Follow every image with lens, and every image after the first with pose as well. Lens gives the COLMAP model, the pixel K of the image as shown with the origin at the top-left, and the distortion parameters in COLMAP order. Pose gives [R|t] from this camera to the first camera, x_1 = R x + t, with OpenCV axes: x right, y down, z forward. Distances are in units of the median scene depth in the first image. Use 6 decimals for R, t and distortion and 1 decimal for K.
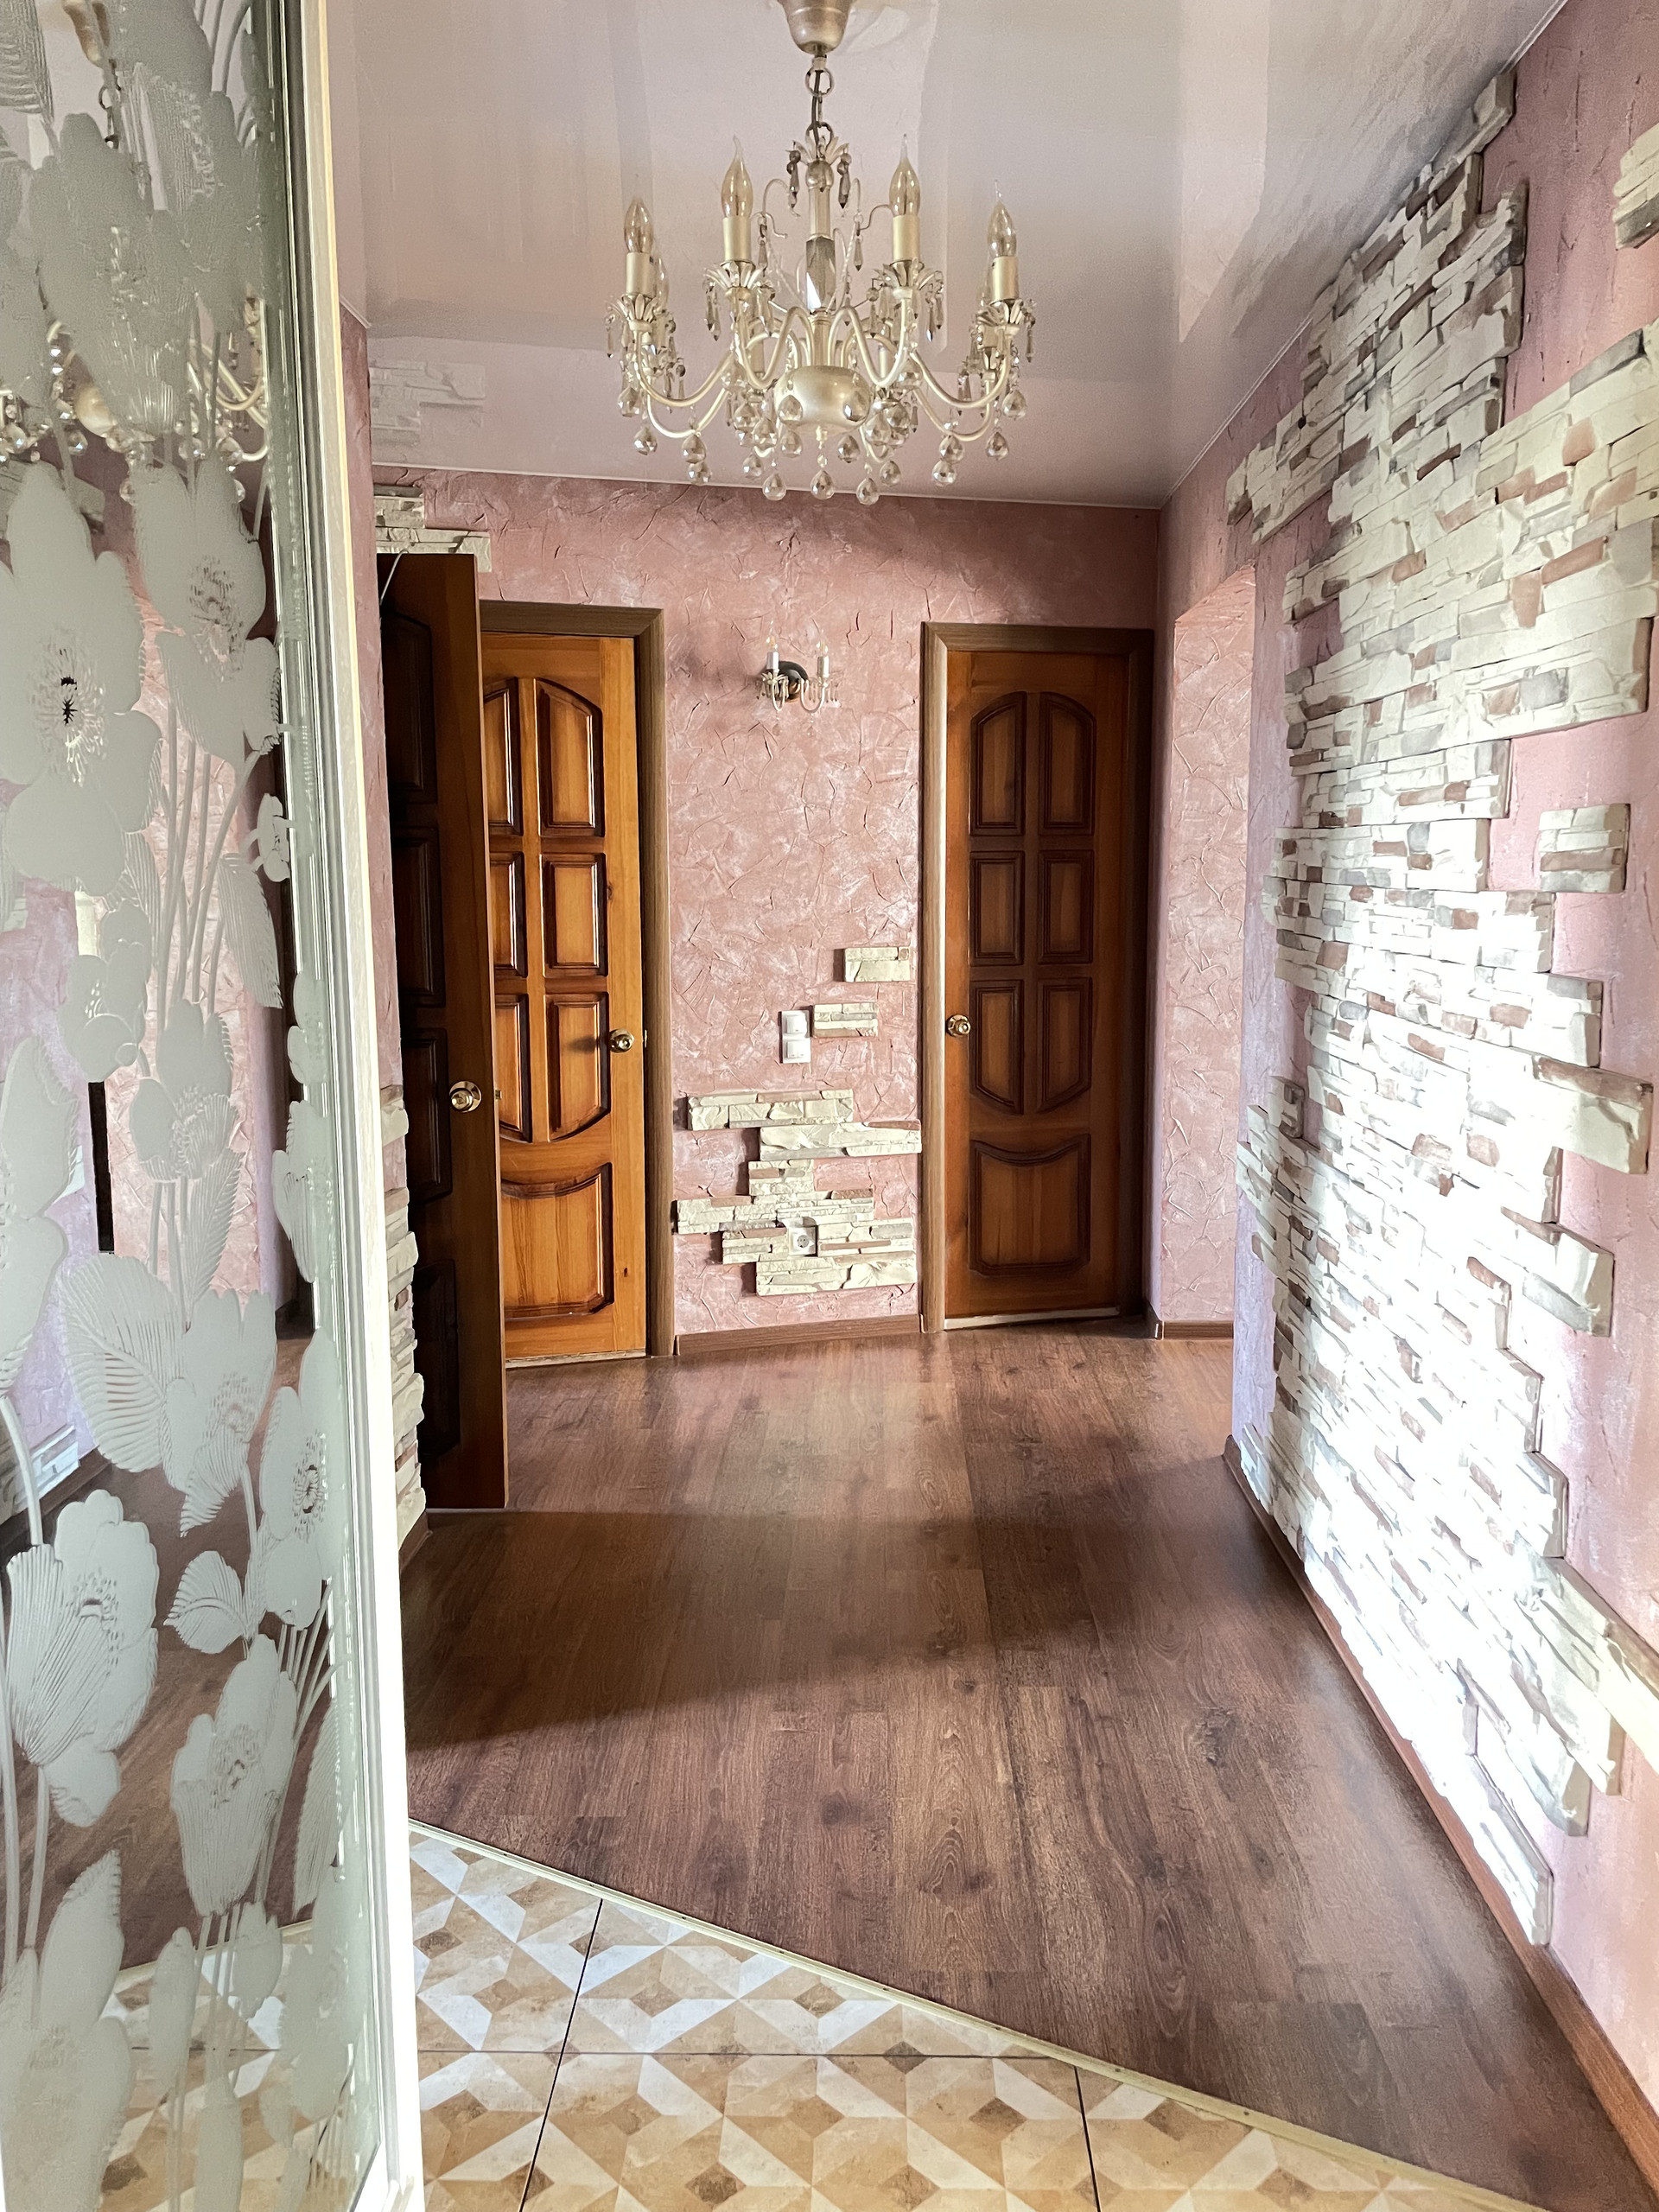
lens RADIAL K [[1677.6, 0, 827.8], [0, 1677.6, 1109.6], [0, 0, 1]] dist [-0.000130, -0.001211]
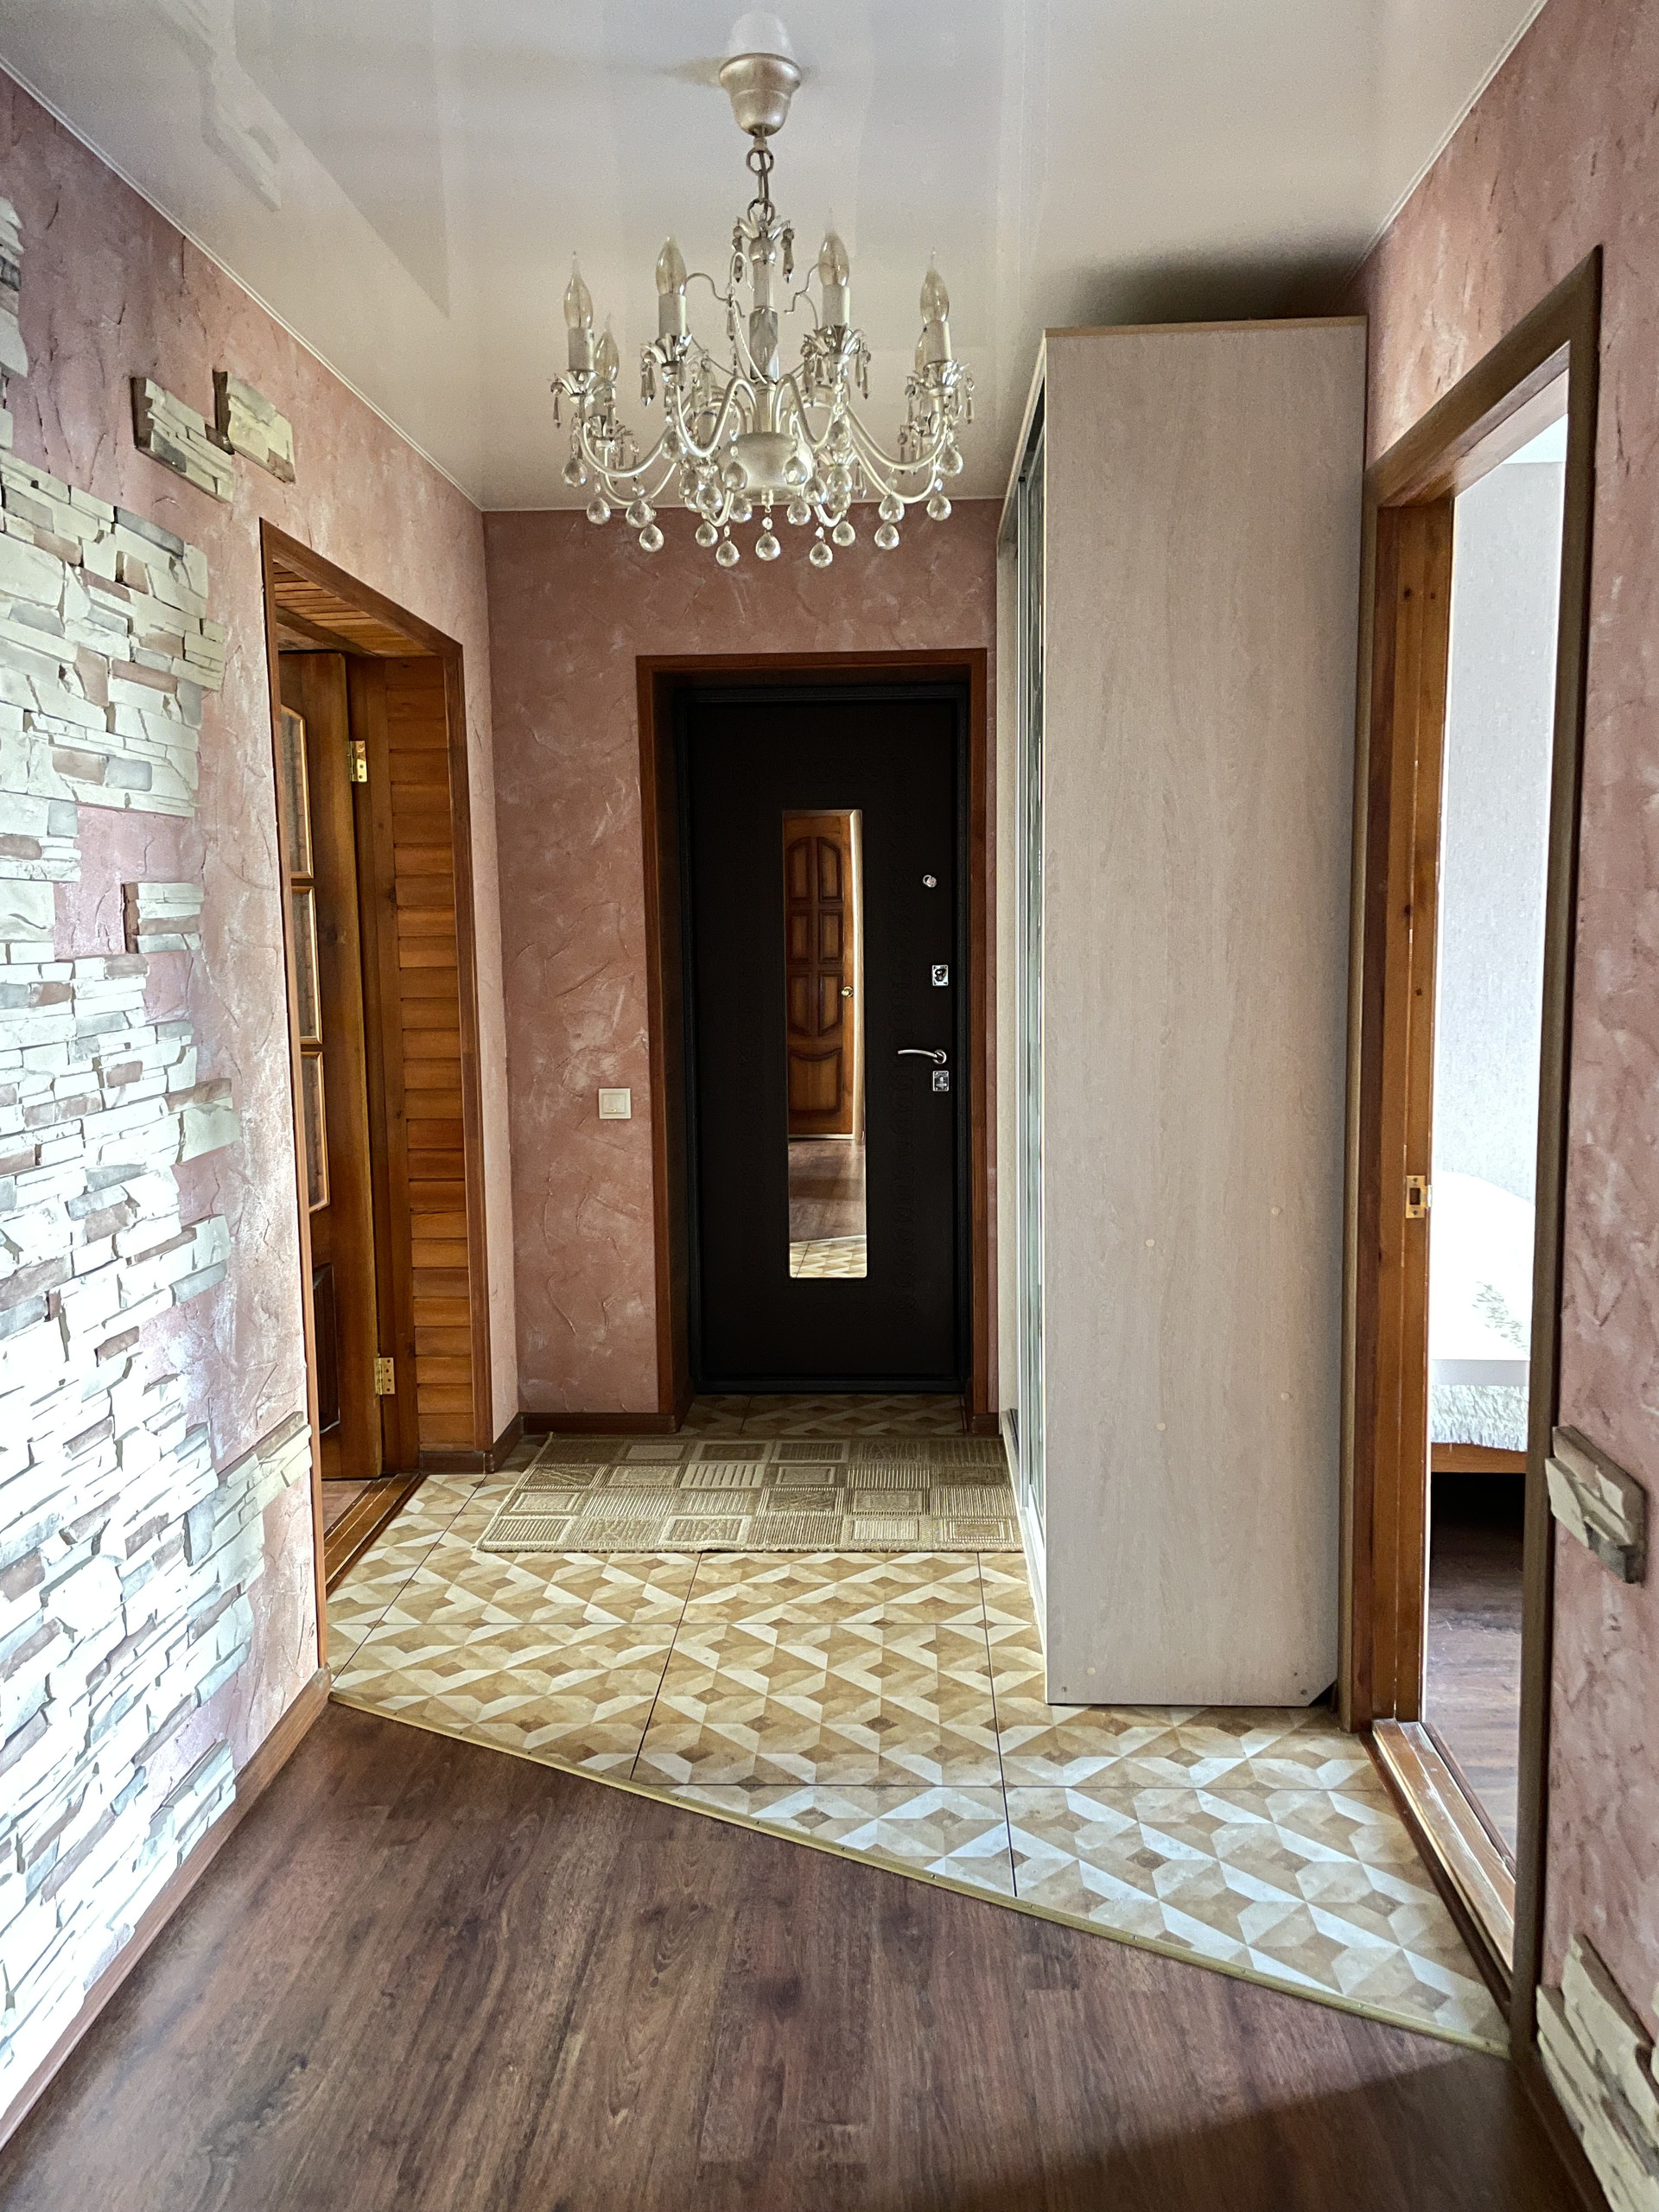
lens RADIAL K [[1677.6, 0, 829.0], [0, 1677.6, 1101.8], [0, 0, 1]] dist [-0.000130, -0.001211]
pose [[-0.999624, 0.018604, 0.020142, -0.051691], [0.023109, 0.967002, 0.253717, -0.296961], [-0.014757, 0.254087, -0.967069, 2.027002]]
